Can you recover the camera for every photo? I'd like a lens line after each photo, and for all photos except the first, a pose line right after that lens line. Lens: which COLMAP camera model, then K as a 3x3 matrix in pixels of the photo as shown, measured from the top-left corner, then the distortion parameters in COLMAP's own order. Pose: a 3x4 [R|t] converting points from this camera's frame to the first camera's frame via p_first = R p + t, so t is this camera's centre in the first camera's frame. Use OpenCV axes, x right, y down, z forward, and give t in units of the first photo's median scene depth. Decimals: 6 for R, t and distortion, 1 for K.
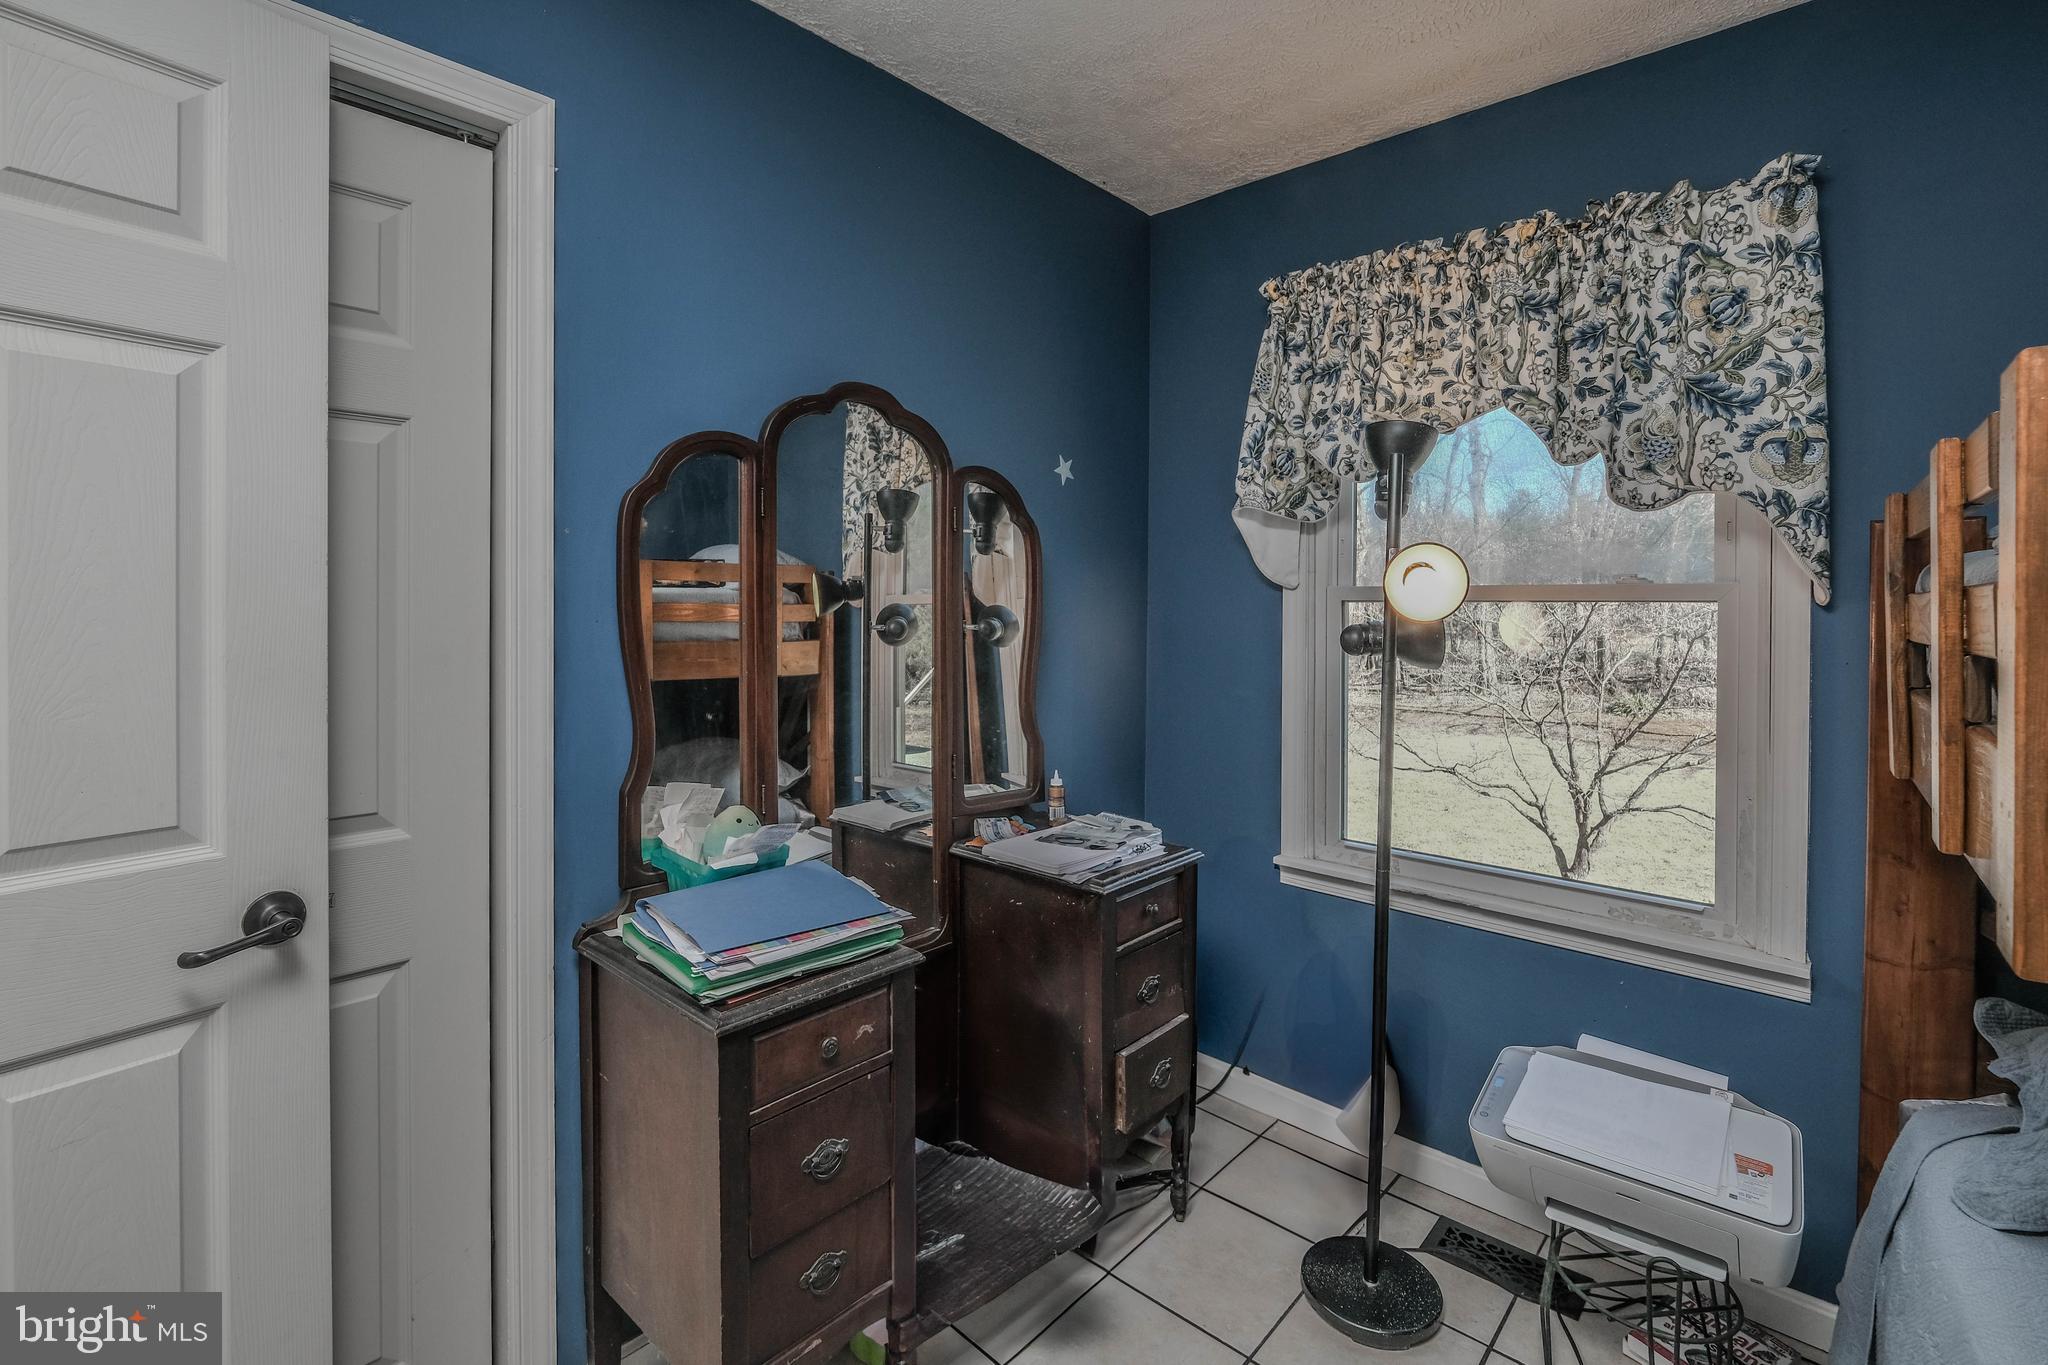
lens RADIAL K [[944.7, 0, 1028.0], [0, 944.7, 603.9], [0, 0, 1]] dist [-0.004274, -0.001115]
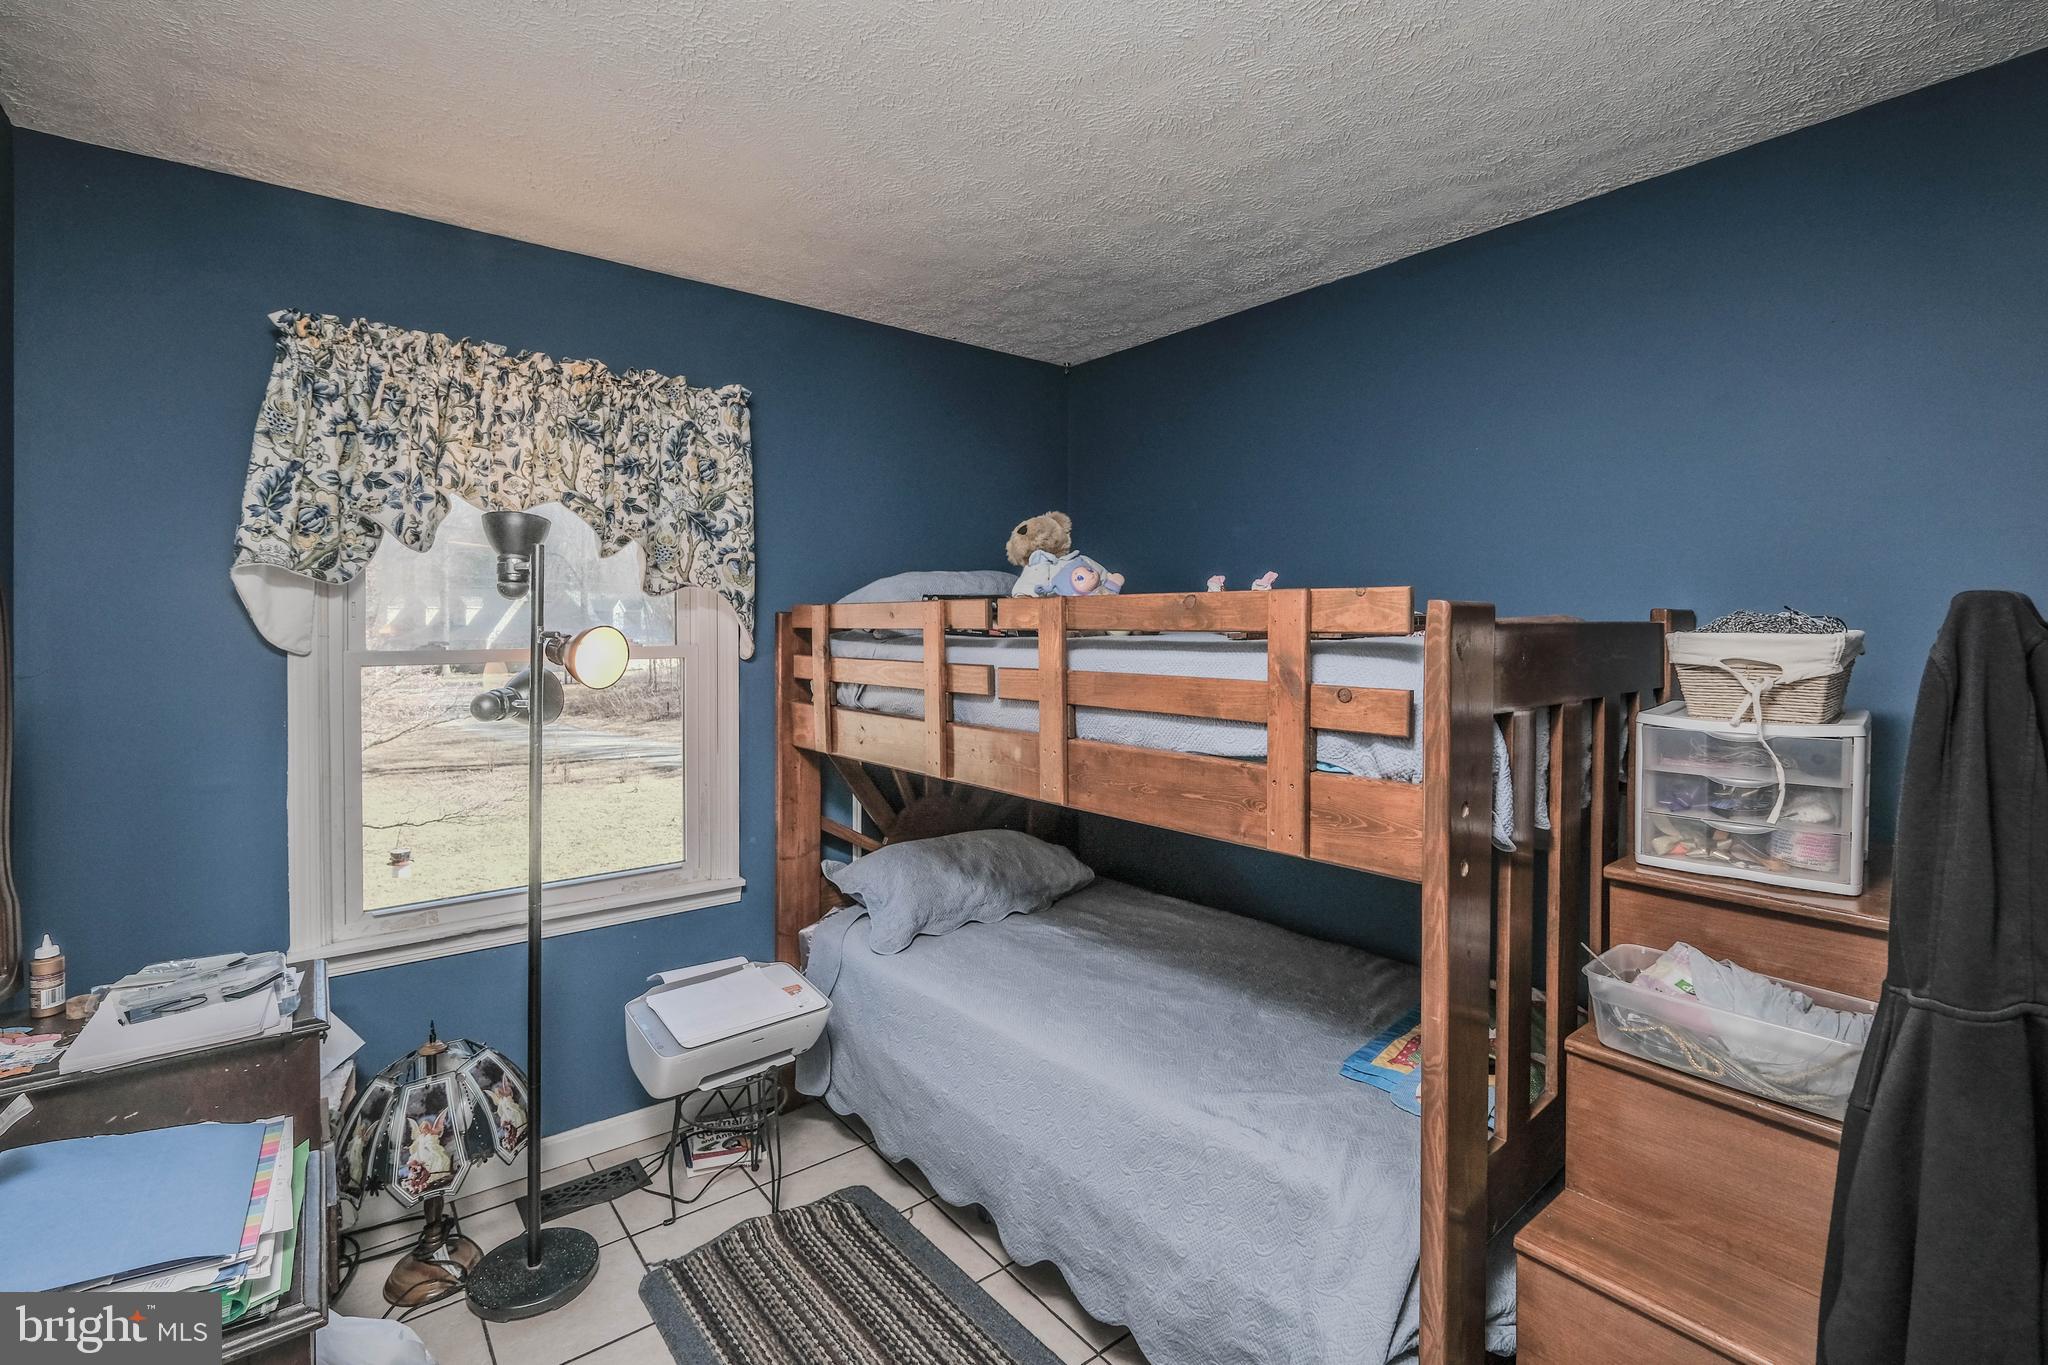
lens RADIAL K [[926.7, 0, 1027.7], [0, 926.7, 616.7], [0, 0, 1]] dist [0.000635, -0.000199]
pose [[0.167011, -0.003442, 0.985949, -0.610892], [0.000270, 0.999994, 0.003445, -0.070732], [-0.985955, -0.000309, 0.167011, 0.205908]]
